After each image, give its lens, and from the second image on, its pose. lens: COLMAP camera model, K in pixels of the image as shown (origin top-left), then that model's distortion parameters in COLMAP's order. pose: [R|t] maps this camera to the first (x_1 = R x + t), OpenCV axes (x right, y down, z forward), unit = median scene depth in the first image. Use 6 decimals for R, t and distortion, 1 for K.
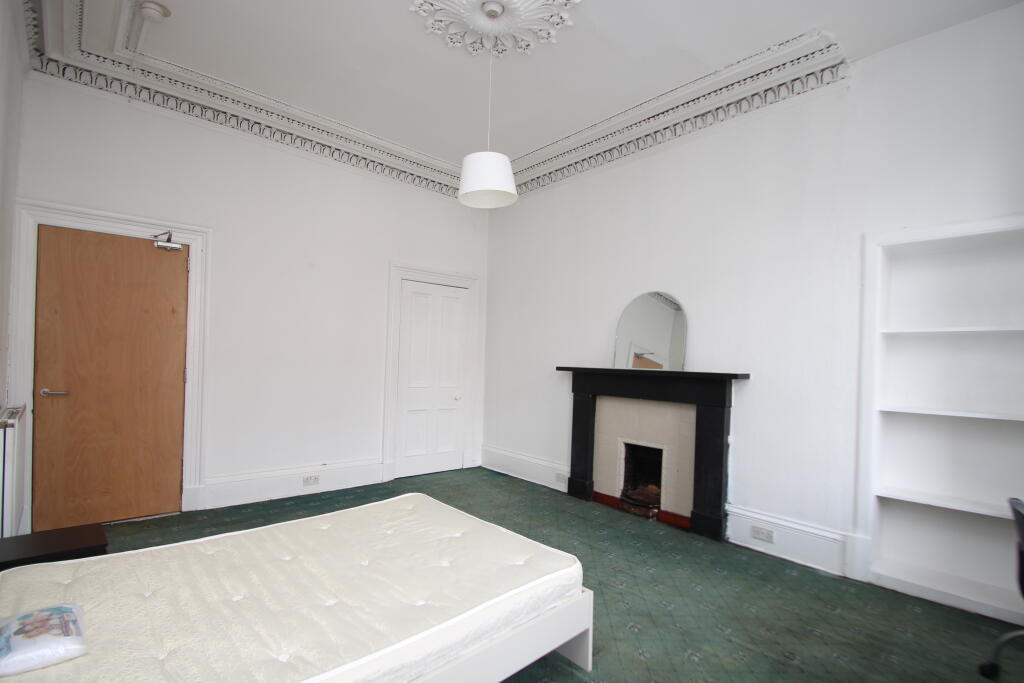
lens RADIAL K [[473.1, 0, 505.4], [0, 473.1, 361.1], [0, 0, 1]] dist [-0.010889, -0.000403]
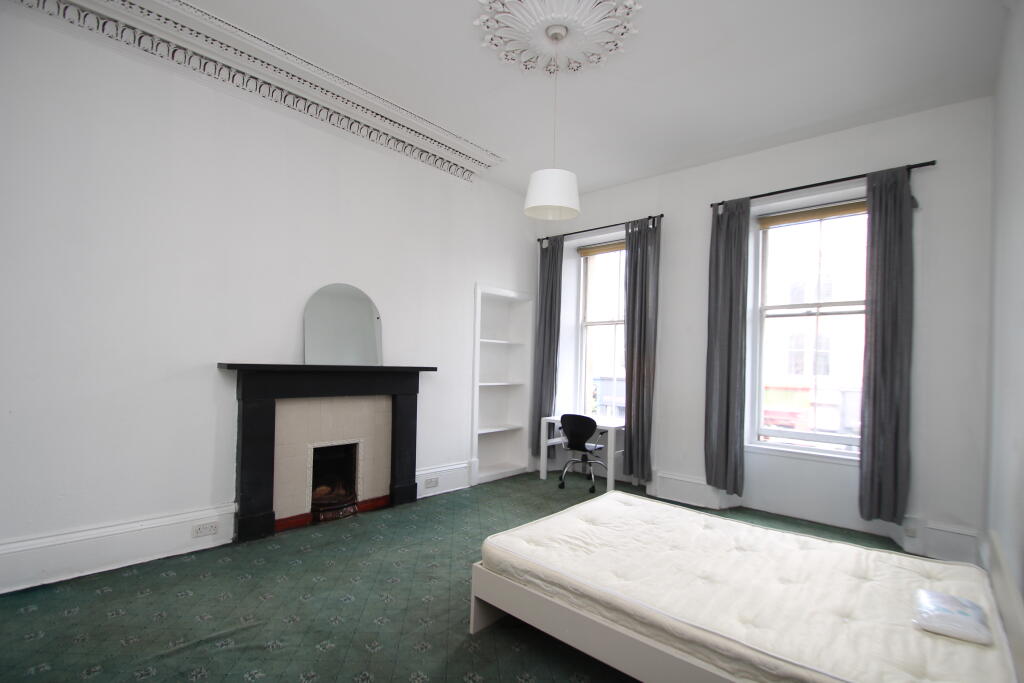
lens RADIAL K [[473.1, 0, 505.4], [0, 473.1, 361.1], [0, 0, 1]] dist [-0.010889, -0.000403]
pose [[-0.105042, -0.027572, 0.994086, -0.719727], [-0.028099, 0.999299, 0.024747, -0.023718], [-0.994071, -0.025334, -0.105743, 0.808803]]
